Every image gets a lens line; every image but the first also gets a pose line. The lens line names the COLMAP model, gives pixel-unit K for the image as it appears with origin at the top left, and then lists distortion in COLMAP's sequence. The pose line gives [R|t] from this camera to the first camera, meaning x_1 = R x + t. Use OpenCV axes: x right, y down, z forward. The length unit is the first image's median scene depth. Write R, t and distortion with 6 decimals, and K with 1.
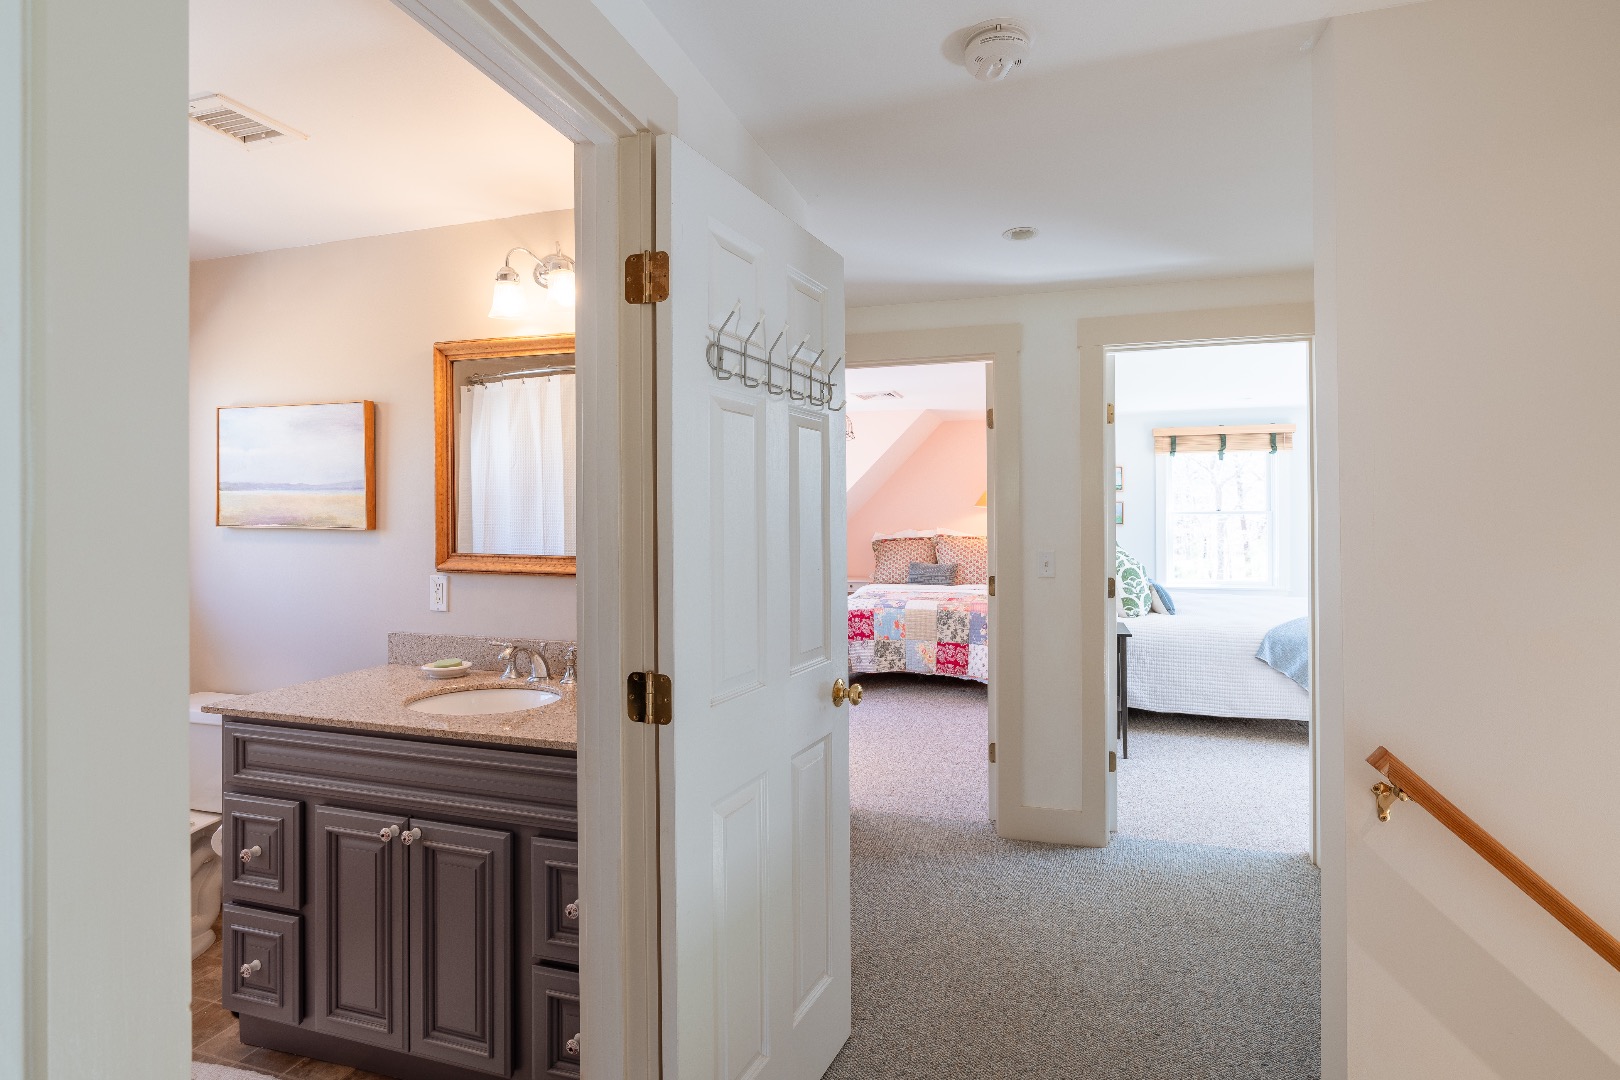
lens RADIAL K [[775.7, 0, 811.7], [0, 775.7, 534.1], [0, 0, 1]] dist [0.002960, 0.000646]
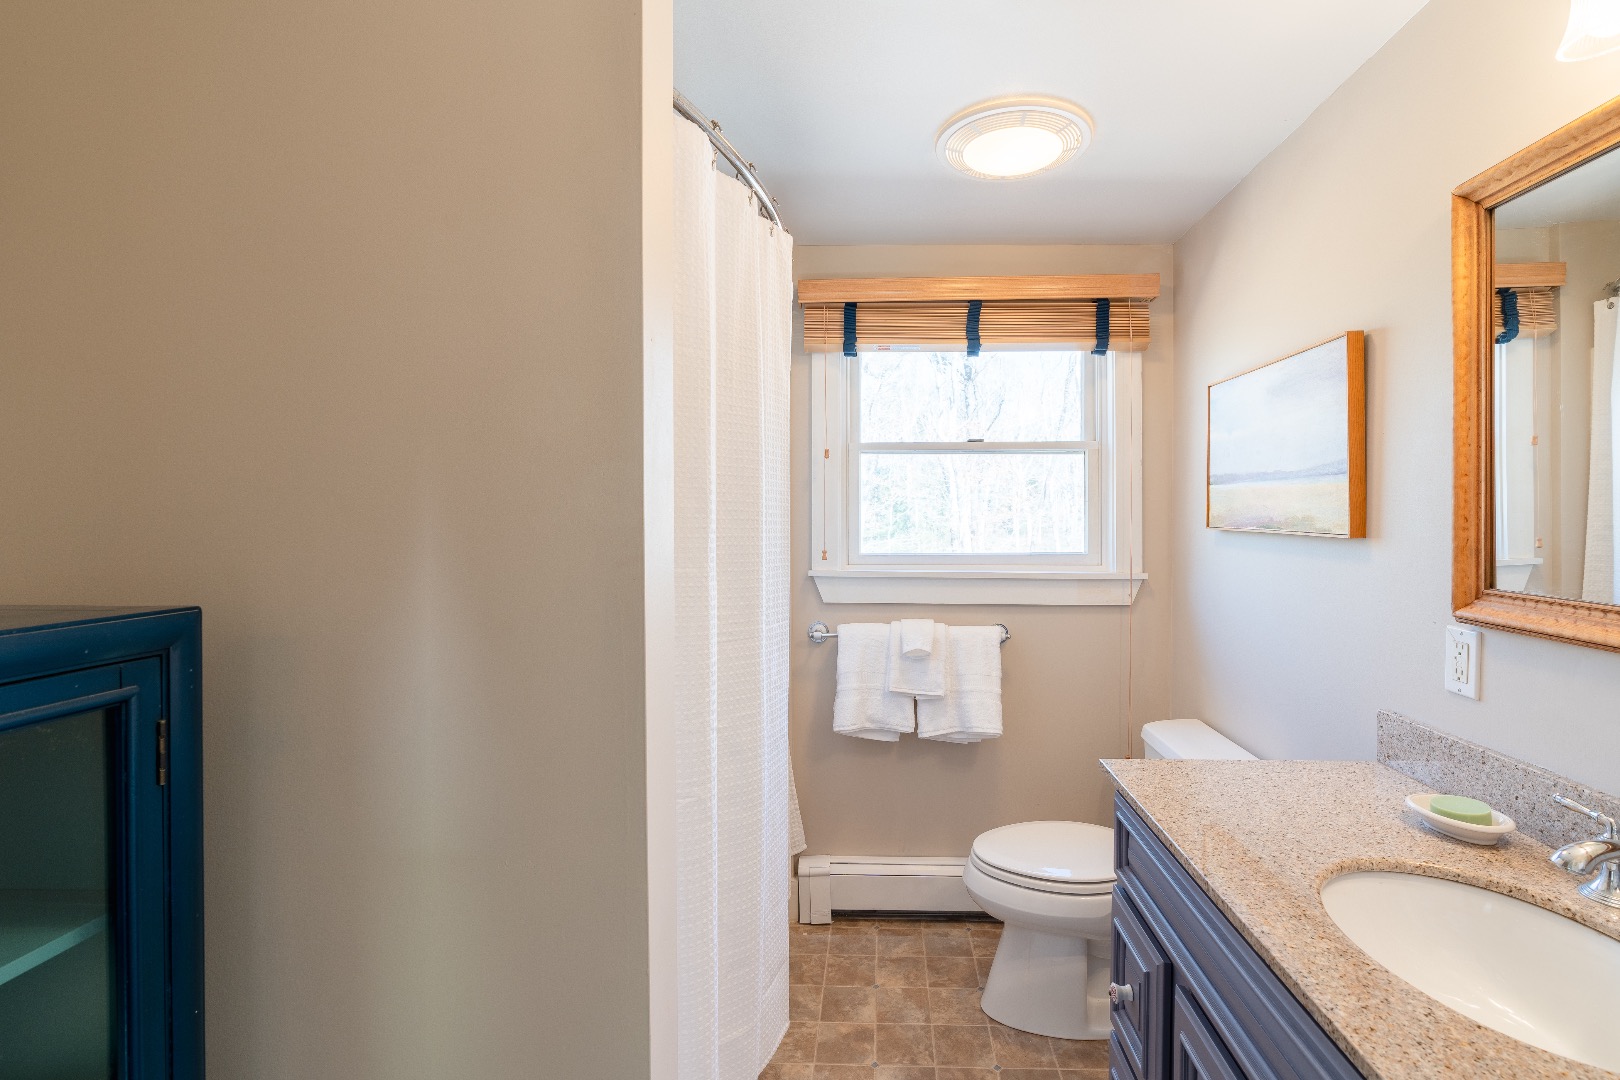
lens RADIAL K [[775.7, 0, 807.8], [0, 775.7, 535.0], [0, 0, 1]] dist [0.002960, 0.000646]
pose [[0.286208, 0.016421, -0.958027, -0.100994], [-0.004243, 0.999865, 0.015871, -0.016901], [0.958158, -0.000478, 0.286239, 0.421452]]
